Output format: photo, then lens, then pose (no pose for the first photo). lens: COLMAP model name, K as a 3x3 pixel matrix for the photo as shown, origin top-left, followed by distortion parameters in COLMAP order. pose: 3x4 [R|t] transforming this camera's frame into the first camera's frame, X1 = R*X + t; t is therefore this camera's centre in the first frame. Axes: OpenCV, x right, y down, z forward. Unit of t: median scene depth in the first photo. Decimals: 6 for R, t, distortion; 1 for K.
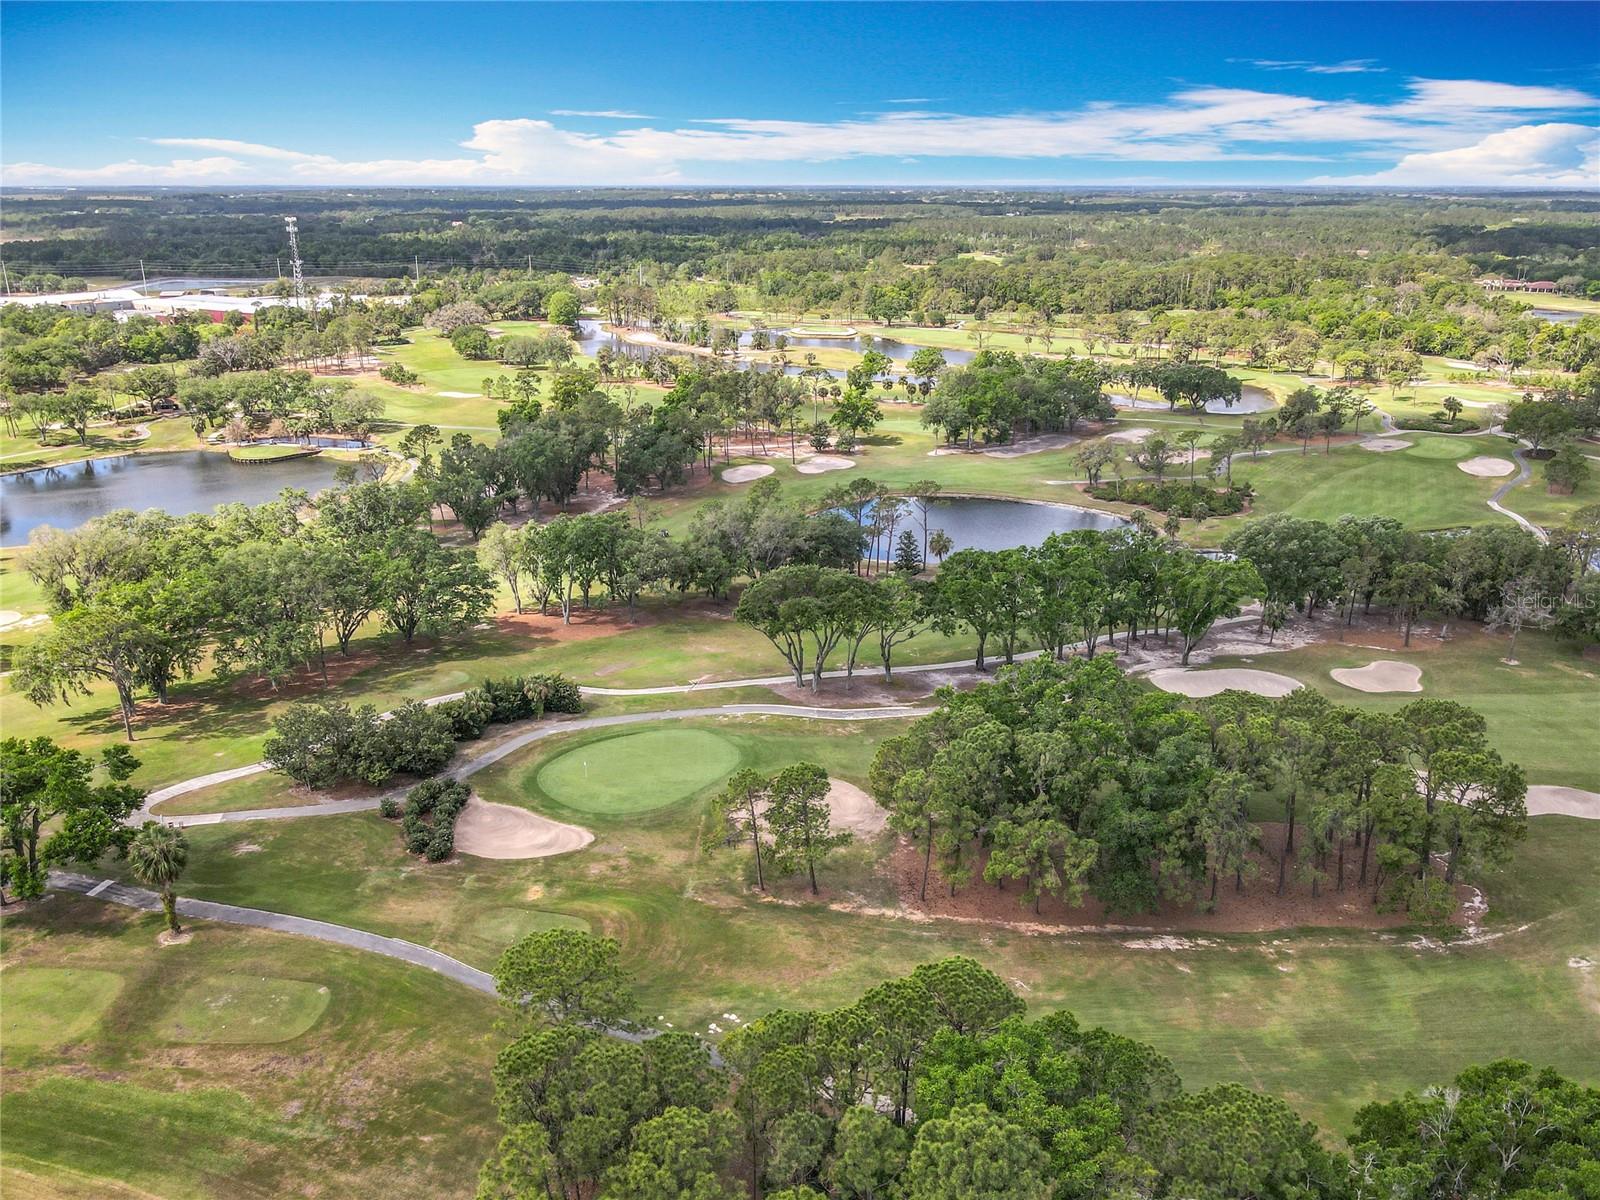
lens RADIAL K [[1211.4, 0, 795.3], [0, 1211.4, 590.7], [0, 0, 1]] dist [-0.003547, 0.026161]
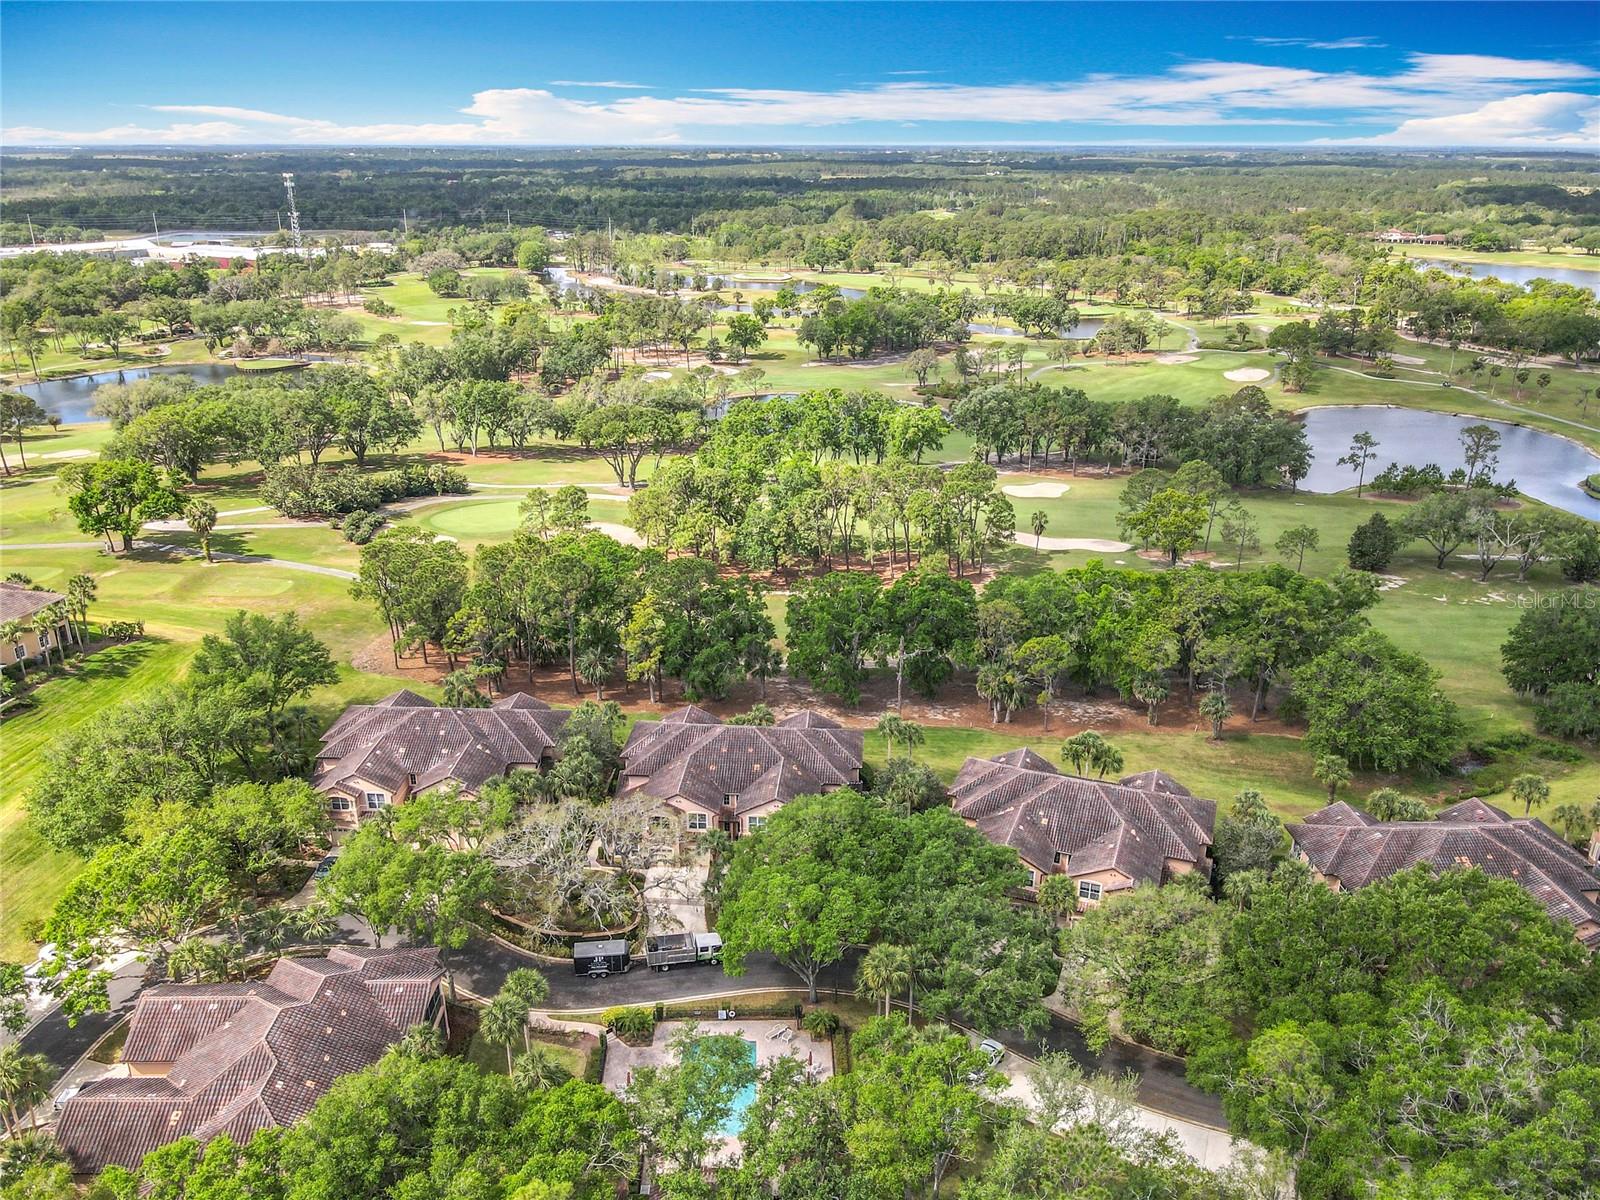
lens RADIAL K [[1211.4, 0, 795.4], [0, 1211.4, 594.6], [0, 0, 1]] dist [-0.003547, 0.026161]
pose [[0.999979, 0.002718, -0.005806, 0.154304], [-0.002529, 0.999475, 0.032302, 0.111529], [0.005891, -0.032286, 0.999461, -0.332288]]
